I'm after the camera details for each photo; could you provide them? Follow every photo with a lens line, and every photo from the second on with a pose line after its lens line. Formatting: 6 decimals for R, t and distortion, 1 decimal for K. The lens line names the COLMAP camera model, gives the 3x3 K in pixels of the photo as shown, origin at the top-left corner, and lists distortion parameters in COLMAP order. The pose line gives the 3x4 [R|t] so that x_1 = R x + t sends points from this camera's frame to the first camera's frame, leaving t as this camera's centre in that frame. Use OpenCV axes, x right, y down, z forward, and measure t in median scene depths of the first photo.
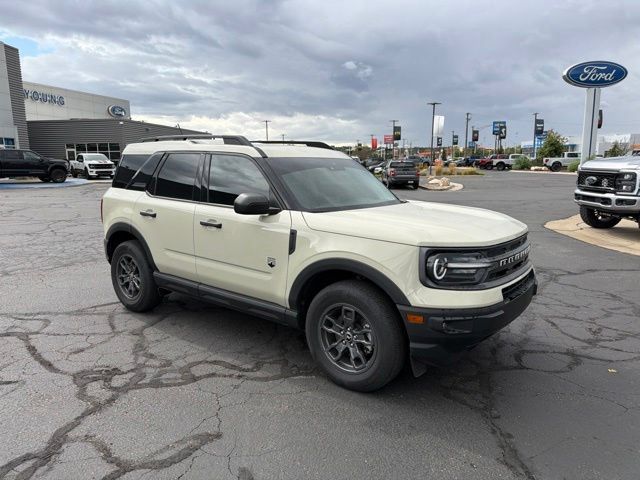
lens RADIAL K [[448.2, 0, 323.1], [0, 448.2, 242.0], [0, 0, 1]] dist [0.071595, -0.093167]
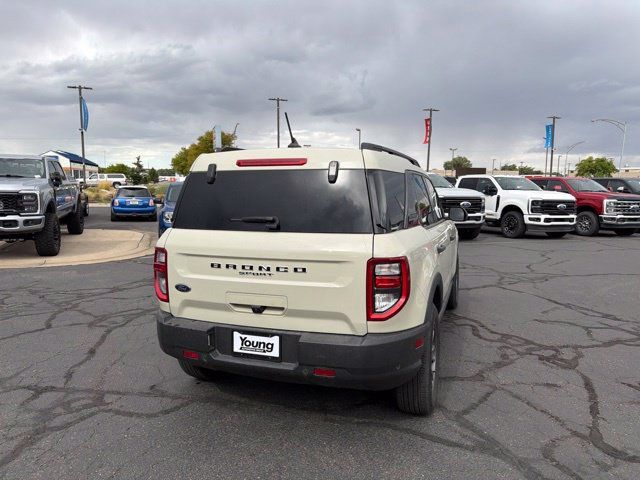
lens RADIAL K [[448.7, 0, 322.8], [0, 448.7, 239.9], [0, 0, 1]] dist [0.063629, -0.079784]
pose [[-0.313145, -0.113930, 0.942847, -1.172455], [0.160171, 0.972222, 0.170677, -0.269722], [-0.936101, 0.204463, -0.286199, 1.559984]]
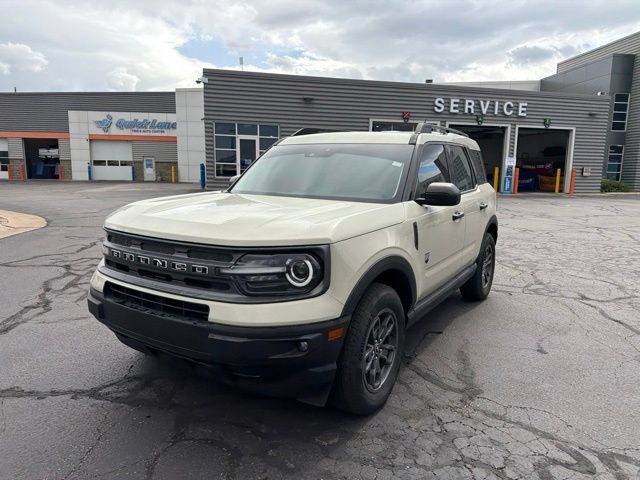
lens RADIAL K [[448.2, 0, 323.1], [0, 448.2, 242.0], [0, 0, 1]] dist [0.071595, -0.093167]
pose [[0.098823, 0.158875, -0.982340, 0.947536], [-0.187899, 0.972394, 0.138364, -0.123809], [0.977204, 0.170907, 0.125947, 0.949147]]
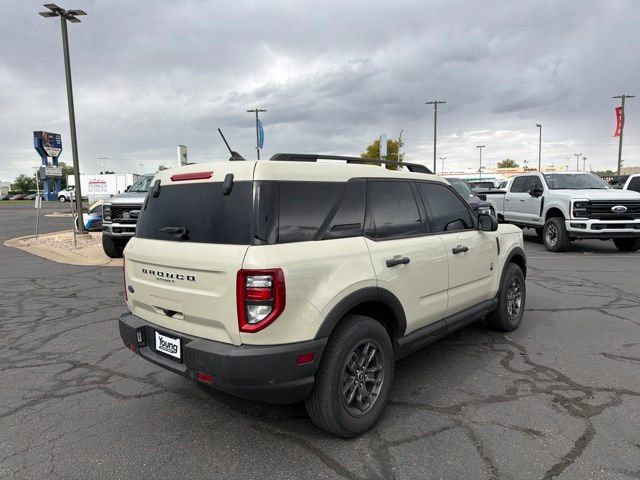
lens RADIAL K [[447.7, 0, 323.3], [0, 447.7, 246.6], [0, 0, 1]] dist [0.053795, -0.066271]
pose [[0.062528, -0.117484, 0.991104, -1.215204], [0.193998, 0.975537, 0.103399, -0.202658], [-0.979007, 0.185807, 0.083790, 1.160883]]
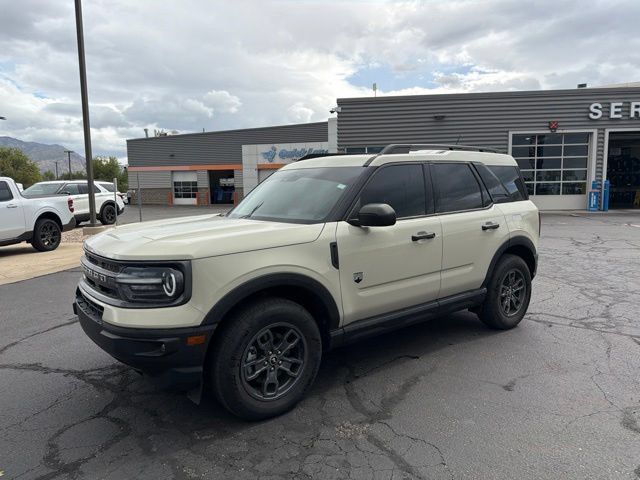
lens RADIAL K [[448.2, 0, 323.1], [0, 448.2, 242.0], [0, 0, 1]] dist [0.071595, -0.093167]
pose [[-0.252617, 0.114424, -0.960777, 0.969600], [-0.152400, 0.975883, 0.156293, -0.199443], [0.955489, 0.185904, -0.229086, 1.344550]]
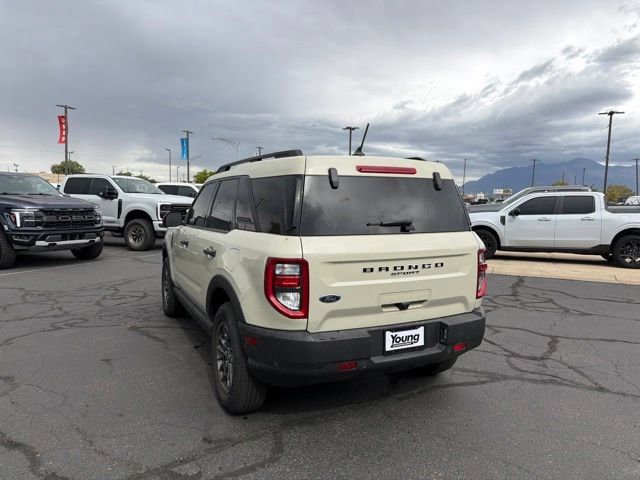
lens RADIAL K [[448.7, 0, 322.8], [0, 448.7, 239.9], [0, 0, 1]] dist [0.063629, -0.079784]
pose [[-0.900947, -0.059616, 0.429814, -0.714847], [0.052375, 0.968336, 0.244095, -0.355011], [-0.430757, 0.242428, -0.869297, 2.130676]]
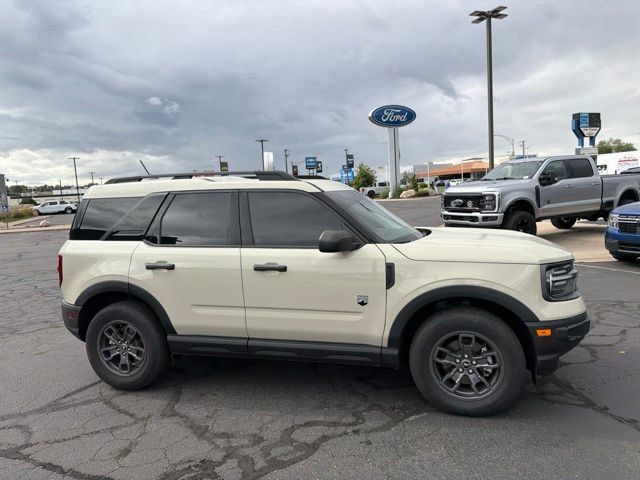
lens RADIAL K [[448.7, 0, 322.8], [0, 448.7, 239.9], [0, 0, 1]] dist [0.063629, -0.079784]
pose [[0.922102, -0.084675, 0.377568, -0.462752], [0.114401, 0.991800, -0.056965, -0.031791], [-0.369648, 0.095722, 0.924228, 0.126815]]
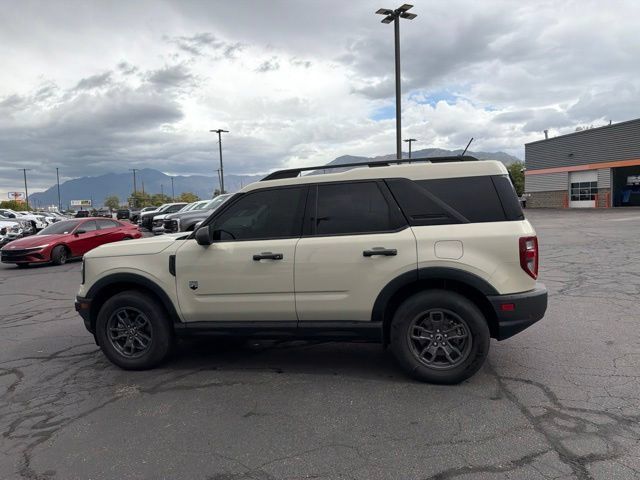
lens RADIAL K [[448.2, 0, 323.1], [0, 448.2, 242.0], [0, 0, 1]] dist [0.071595, -0.093167]
pose [[-0.911426, 0.072303, -0.405063, 0.328543], [-0.028586, 0.970935, 0.237631, -0.361250], [0.410471, 0.228162, -0.882868, 2.211765]]
